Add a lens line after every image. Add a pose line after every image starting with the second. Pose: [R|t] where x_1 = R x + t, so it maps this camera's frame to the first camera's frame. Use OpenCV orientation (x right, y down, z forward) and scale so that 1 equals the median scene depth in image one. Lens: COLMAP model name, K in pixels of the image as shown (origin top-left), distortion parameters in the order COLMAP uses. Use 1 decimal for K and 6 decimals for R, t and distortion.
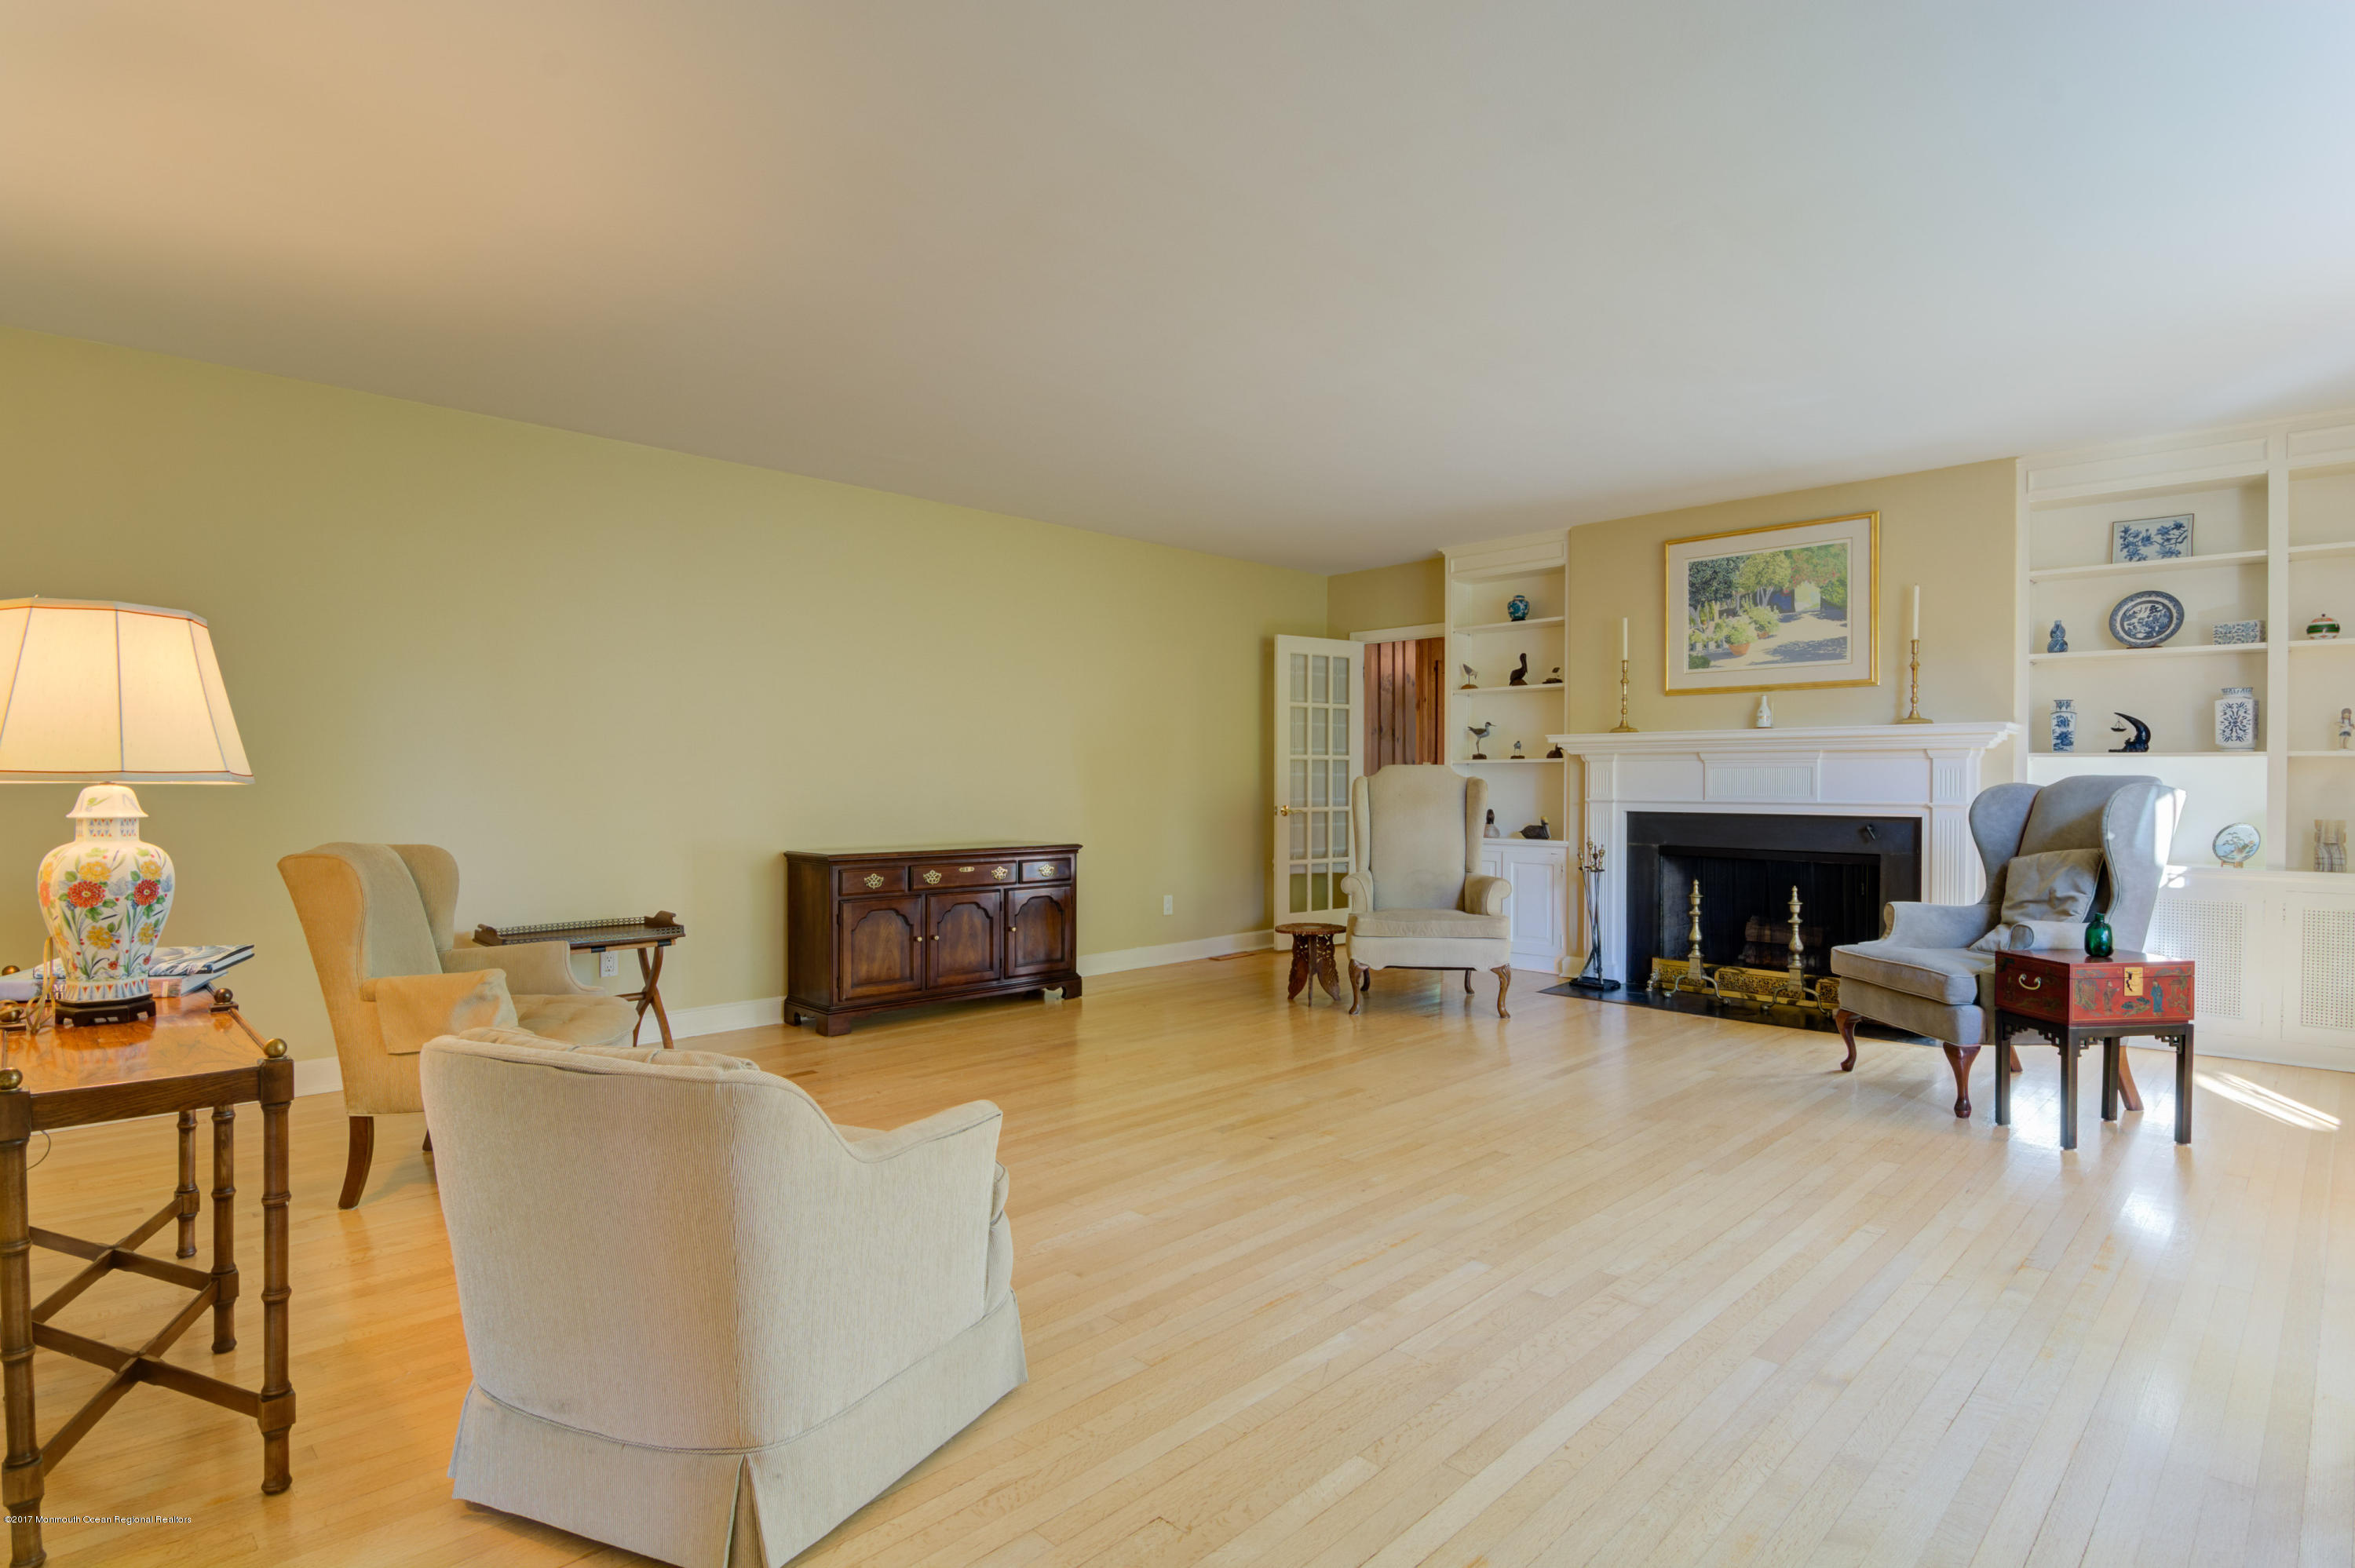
lens RADIAL K [[1210.7, 0, 1177.5], [0, 1210.7, 784.0], [0, 0, 1]] dist [0.000002, -0.000018]
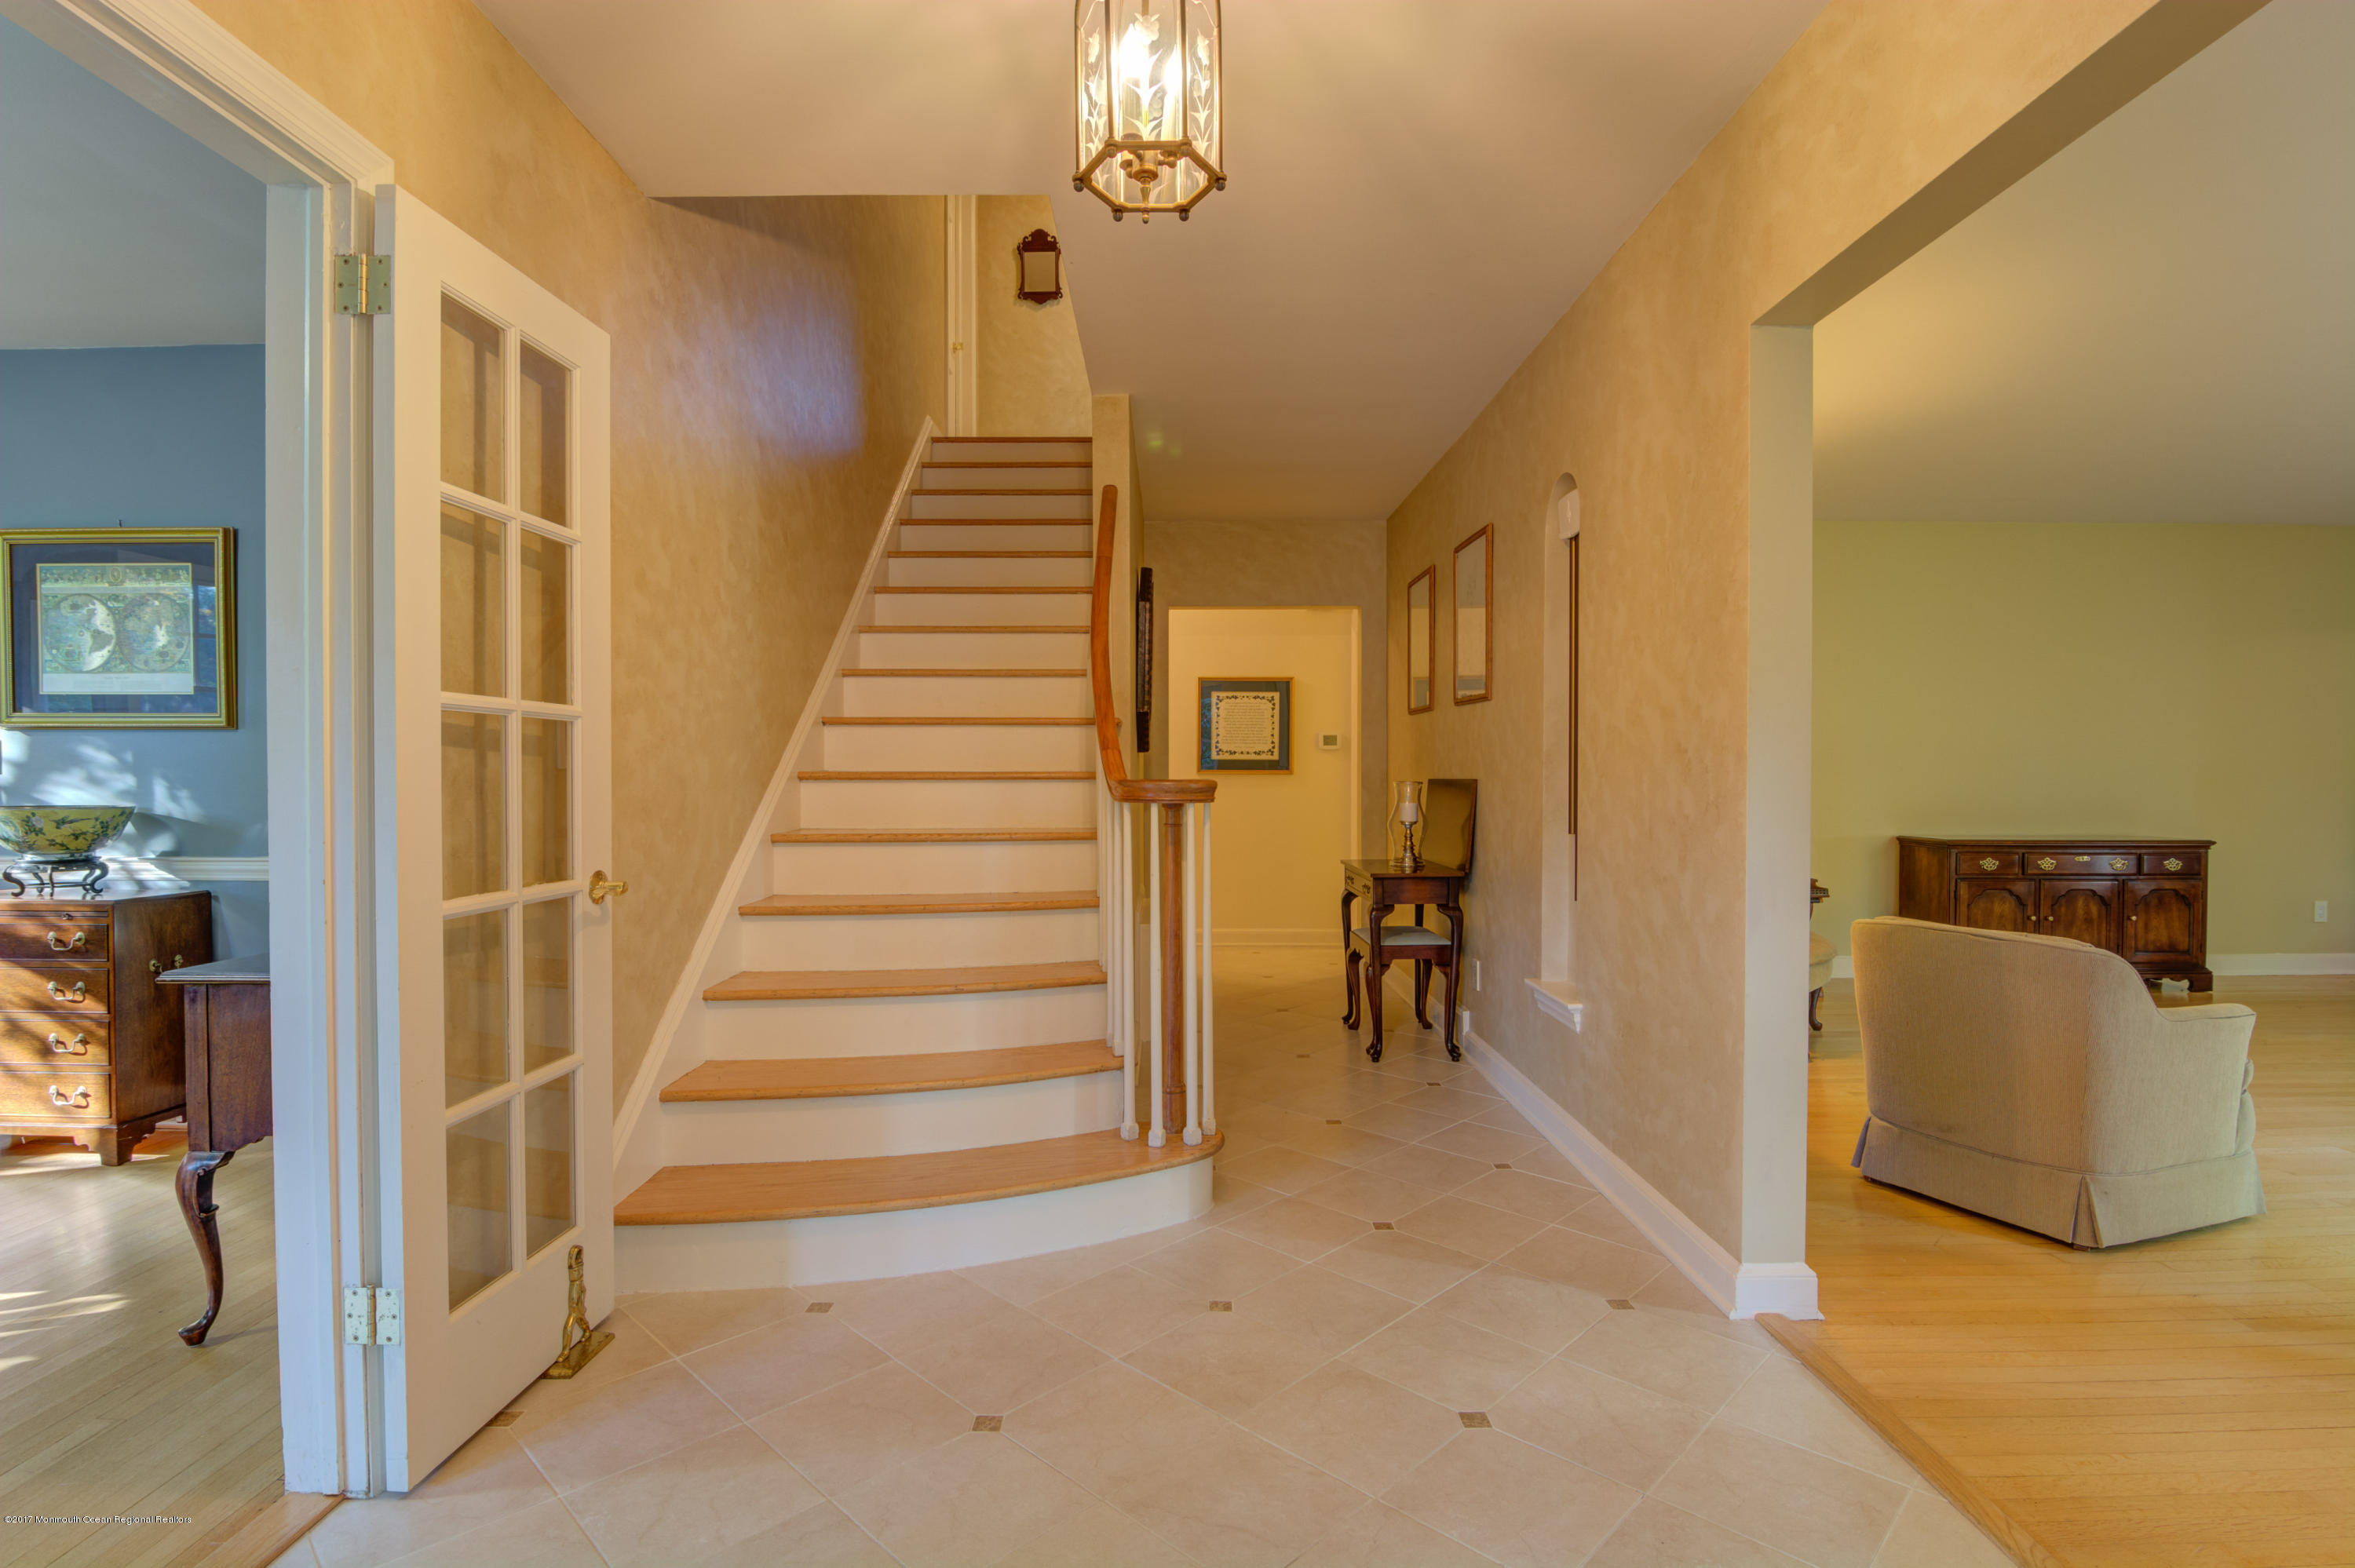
lens RADIAL K [[1129.9, 0, 1177.5], [0, 1129.9, 784.0], [0, 0, 1]] dist [-0.016560, -0.000568]
pose [[0.708398, 0.004707, -0.705797, -0.042490], [0.001468, 0.999966, 0.008142, -0.006240], [0.705812, -0.006804, 0.708367, -0.295509]]
